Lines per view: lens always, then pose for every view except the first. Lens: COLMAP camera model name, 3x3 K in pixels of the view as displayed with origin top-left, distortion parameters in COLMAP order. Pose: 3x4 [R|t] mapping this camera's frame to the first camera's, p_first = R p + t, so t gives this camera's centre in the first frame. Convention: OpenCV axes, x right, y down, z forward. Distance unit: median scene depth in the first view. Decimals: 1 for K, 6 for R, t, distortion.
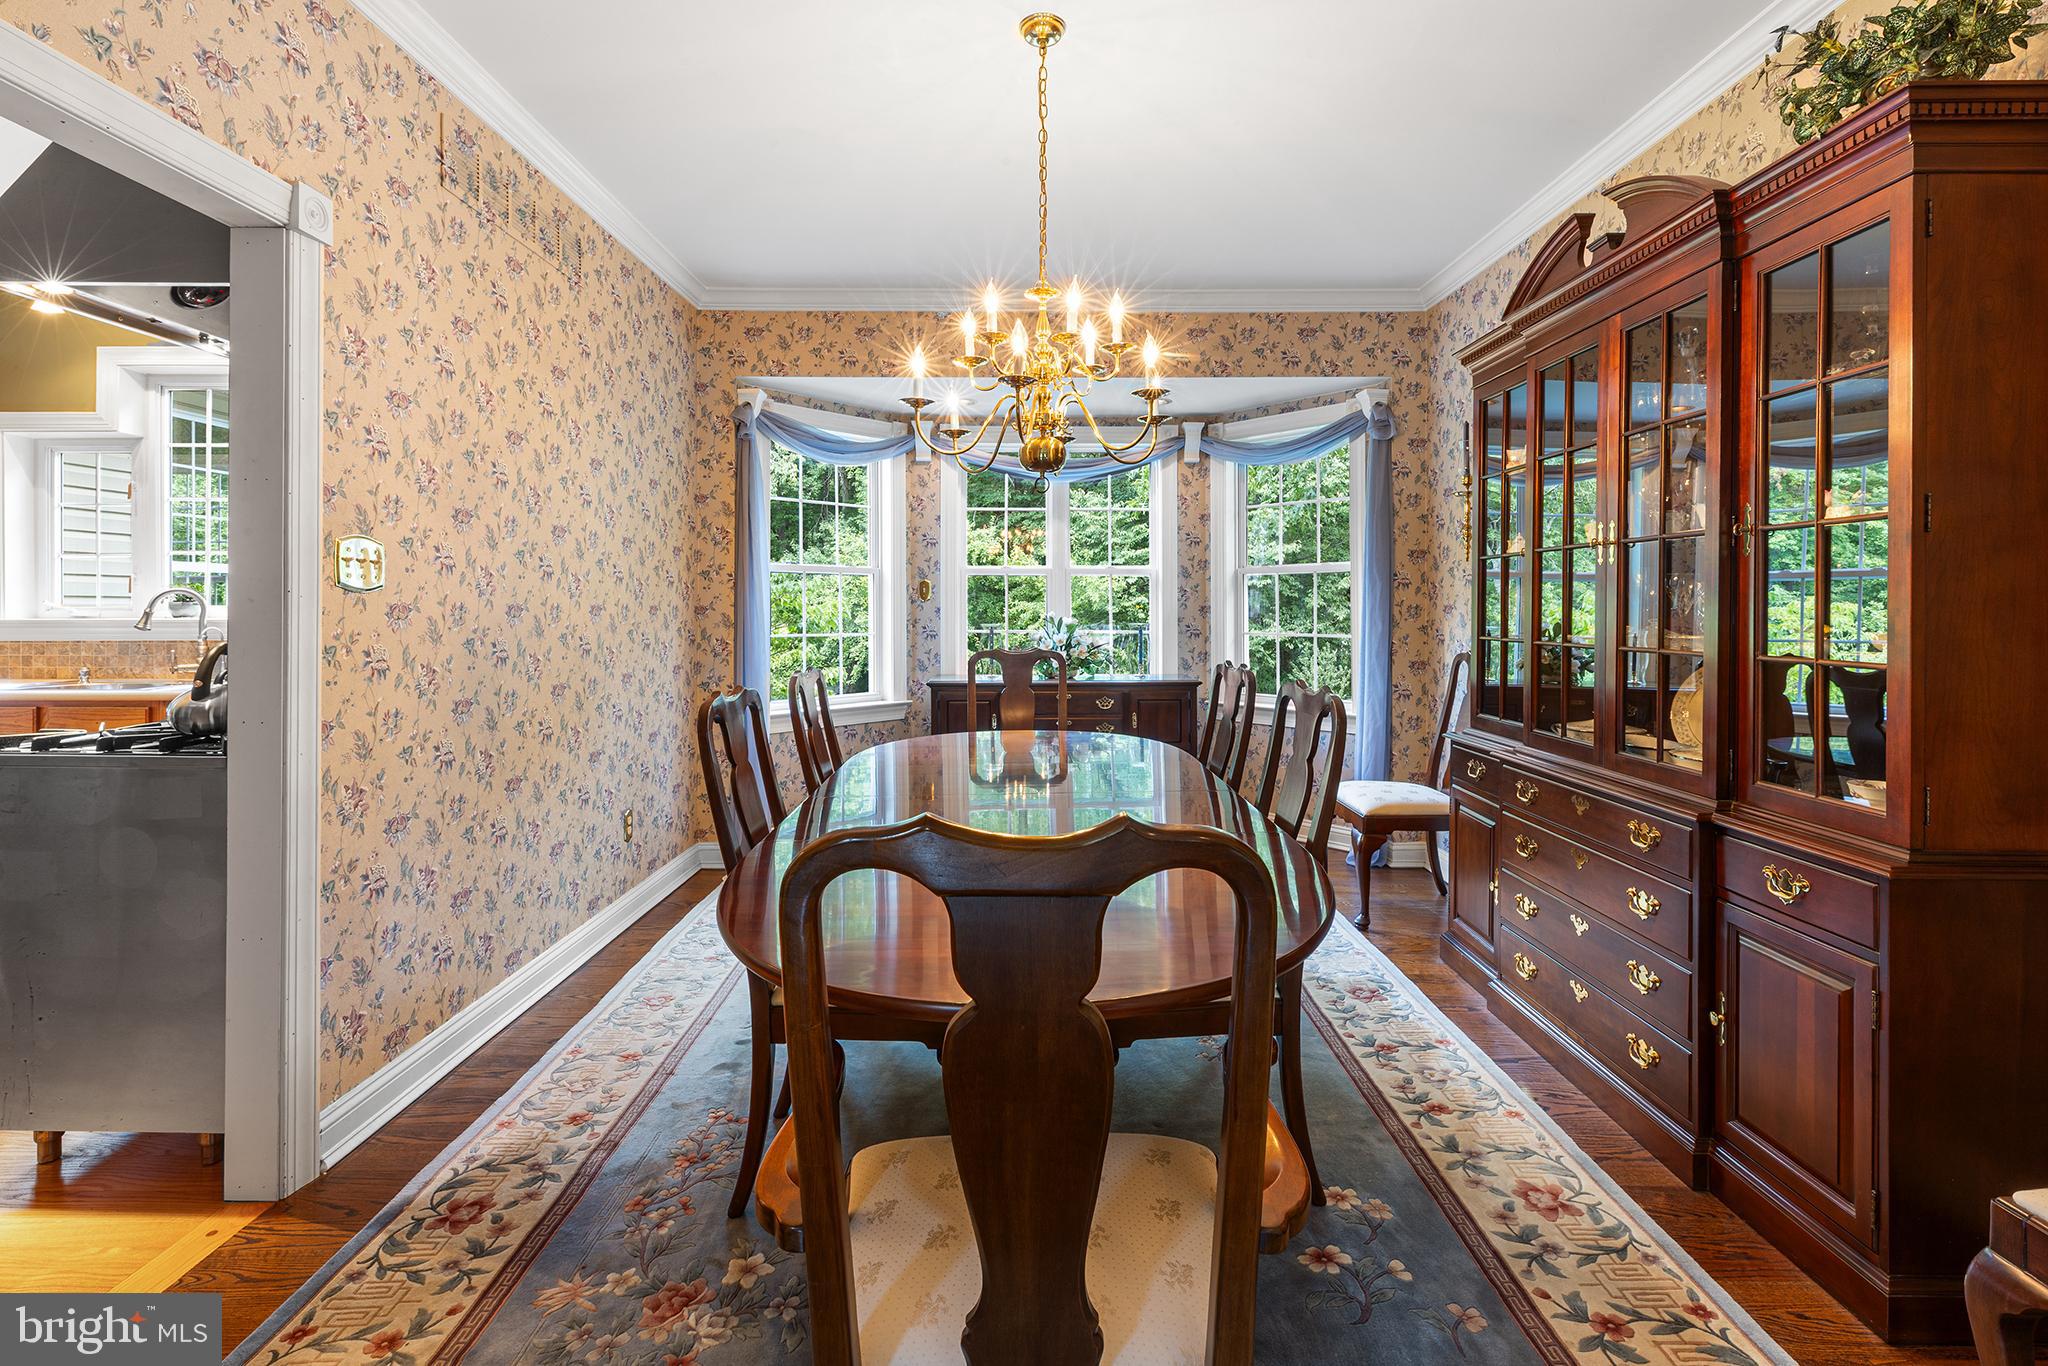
lens RADIAL K [[915.8, 0, 1053.1], [0, 915.8, 611.0], [0, 0, 1]] dist [0.005658, -0.002282]
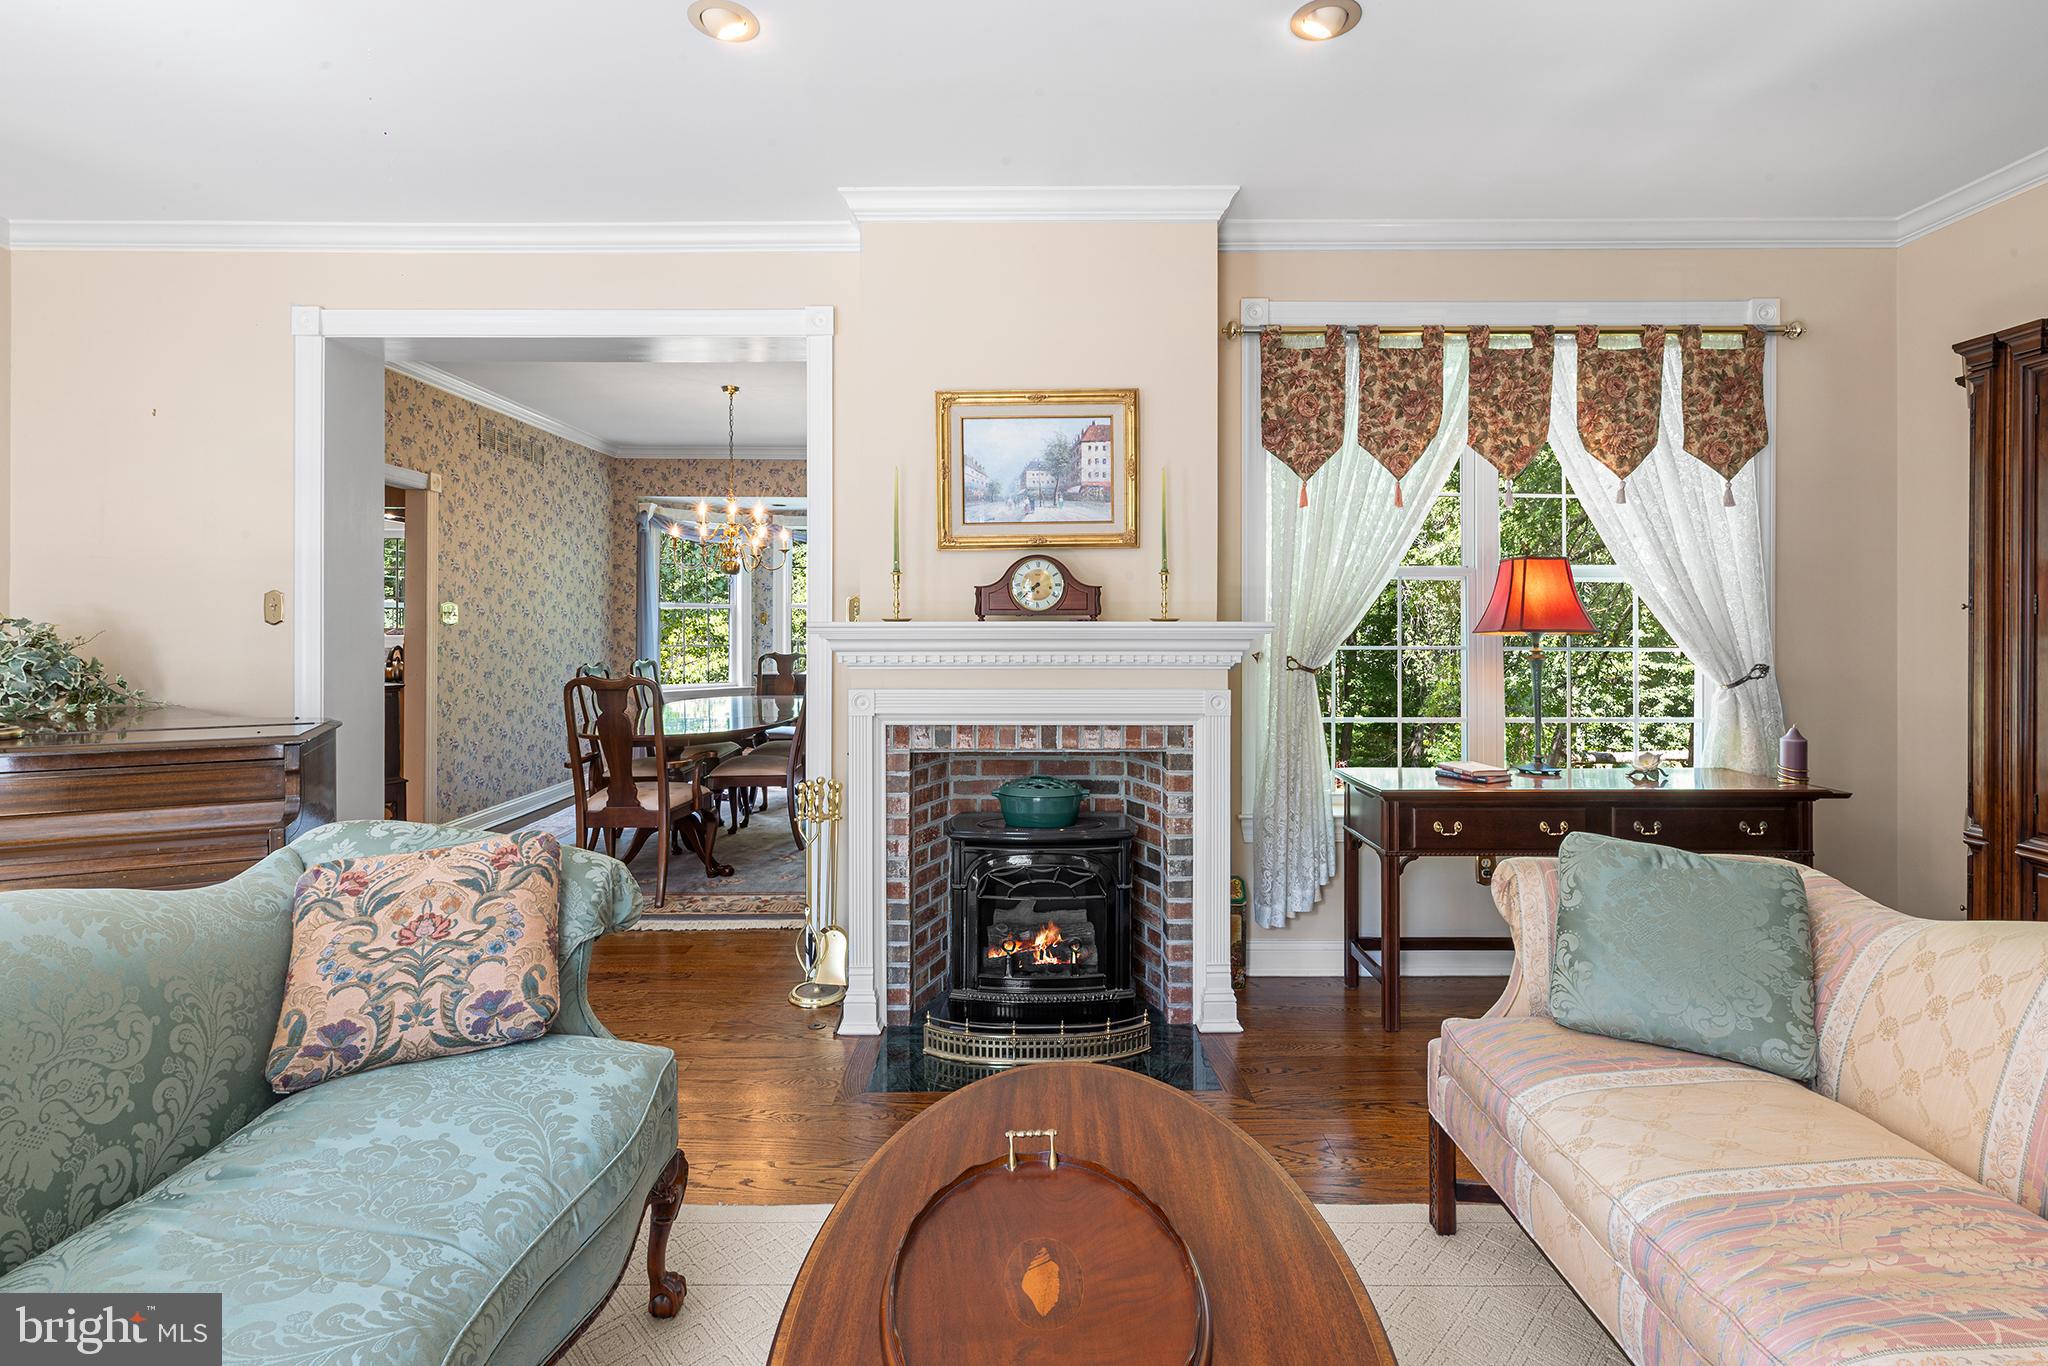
lens RADIAL K [[915.8, 0, 1036.3], [0, 915.8, 629.6], [0, 0, 1]] dist [0.005658, -0.002282]
pose [[0.999942, 0.001638, -0.010689, 0.459292], [-0.001612, 0.999996, 0.002454, -0.009320], [0.010693, -0.002437, 0.999940, -0.781814]]
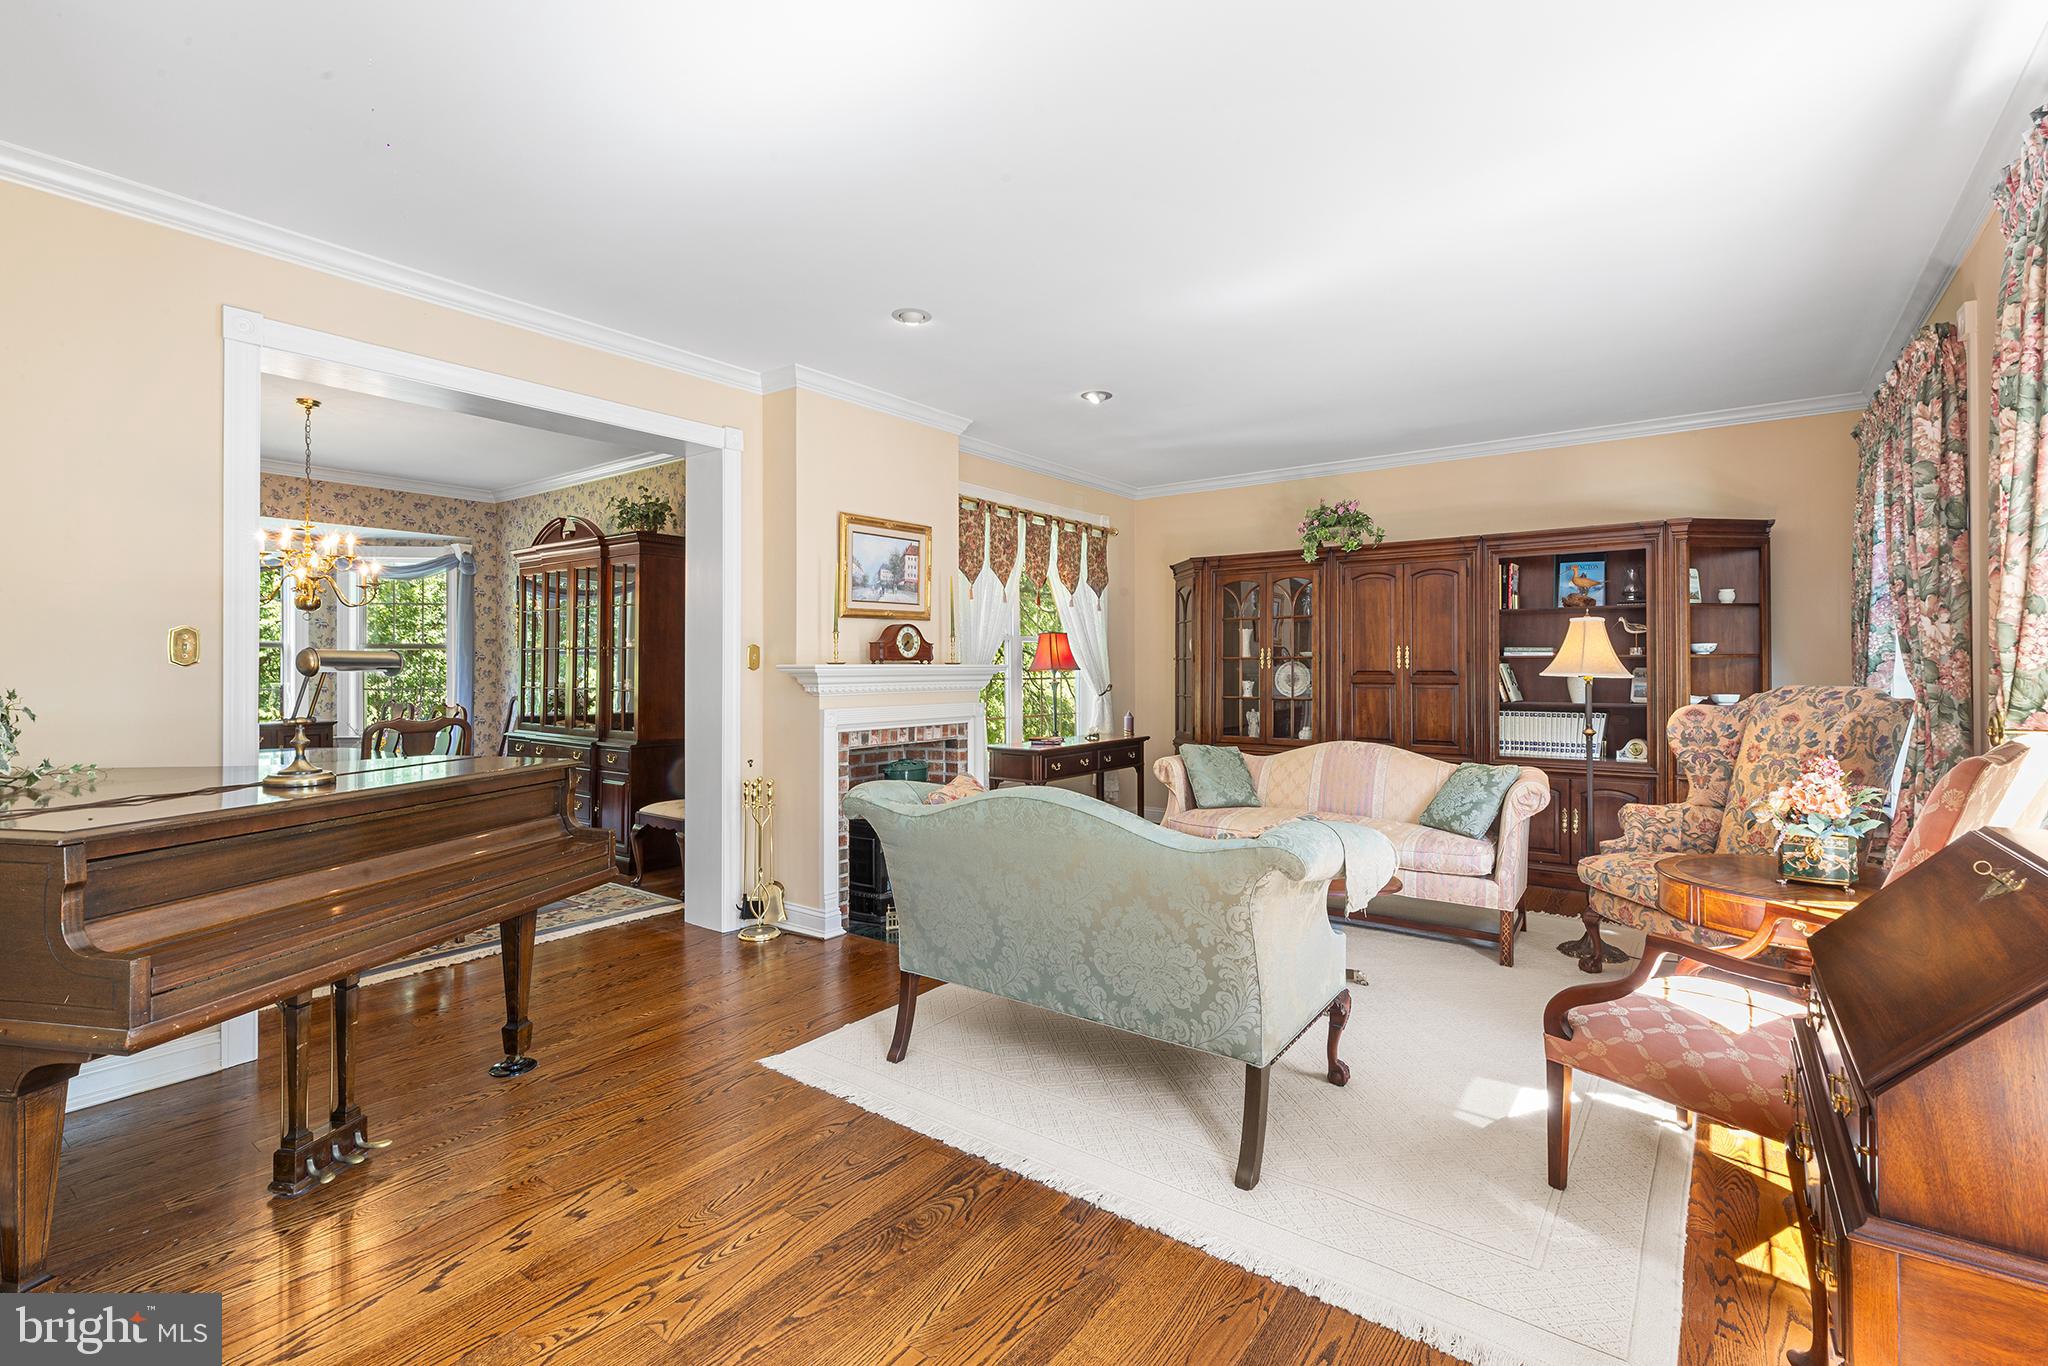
lens RADIAL K [[915.8, 0, 992.4], [0, 915.8, 658.3], [0, 0, 1]] dist [0.005658, -0.002282]
pose [[0.629835, 0.008783, 0.776680, -0.375988], [0.001096, 0.999925, -0.012196, -0.007083], [-0.776729, 0.008533, 0.629778, -0.891779]]
